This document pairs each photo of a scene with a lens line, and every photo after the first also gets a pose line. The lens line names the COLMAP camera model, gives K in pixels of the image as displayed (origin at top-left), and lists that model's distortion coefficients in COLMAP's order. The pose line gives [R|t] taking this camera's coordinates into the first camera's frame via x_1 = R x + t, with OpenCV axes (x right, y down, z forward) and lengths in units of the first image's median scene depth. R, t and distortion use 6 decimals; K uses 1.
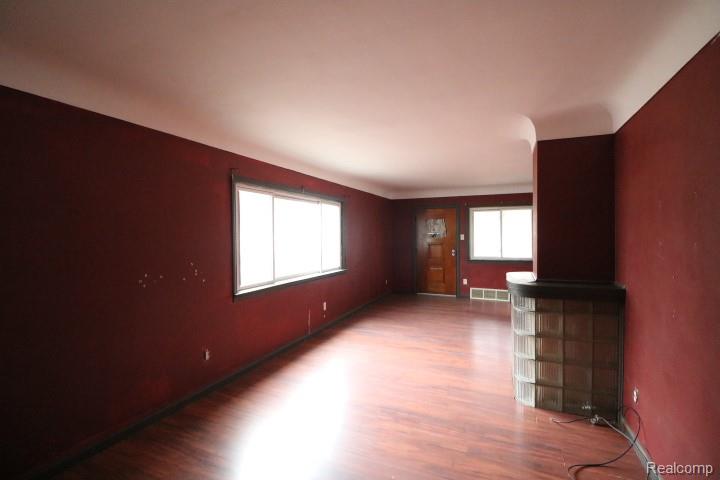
lens RADIAL K [[332.0, 0, 362.9], [0, 332.0, 243.8], [0, 0, 1]] dist [-0.004624, -0.000942]
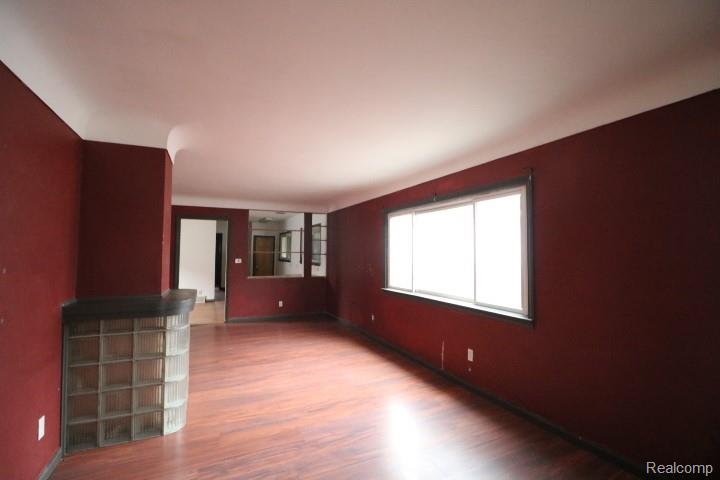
lens RADIAL K [[332.0, 0, 358.7], [0, 332.0, 239.3], [0, 0, 1]] dist [-0.004624, -0.000942]
pose [[-0.675295, -0.021376, -0.737238, 0.537796], [-0.013990, 0.999771, -0.016174, -0.030963], [0.737415, -0.000608, -0.675440, 1.293065]]
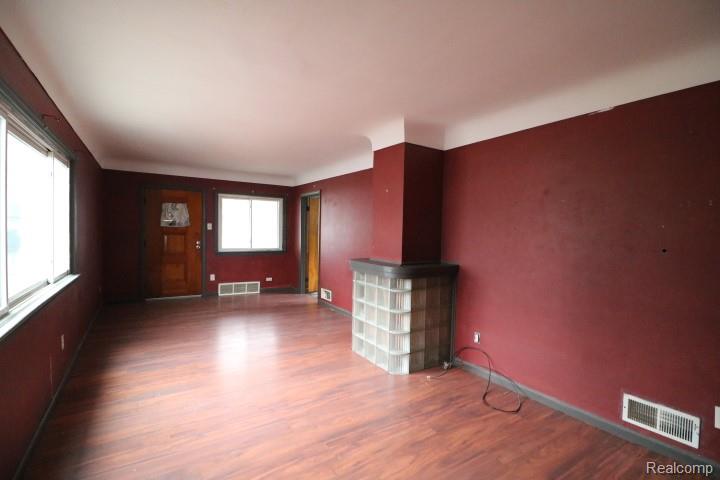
lens RADIAL K [[332.0, 0, 360.6], [0, 332.0, 241.6], [0, 0, 1]] dist [-0.004624, -0.000942]
pose [[0.558941, -0.009654, 0.829151, -0.294184], [-0.002438, 0.999909, 0.013286, 0.010244], [-0.829204, -0.009447, 0.558866, 0.277127]]
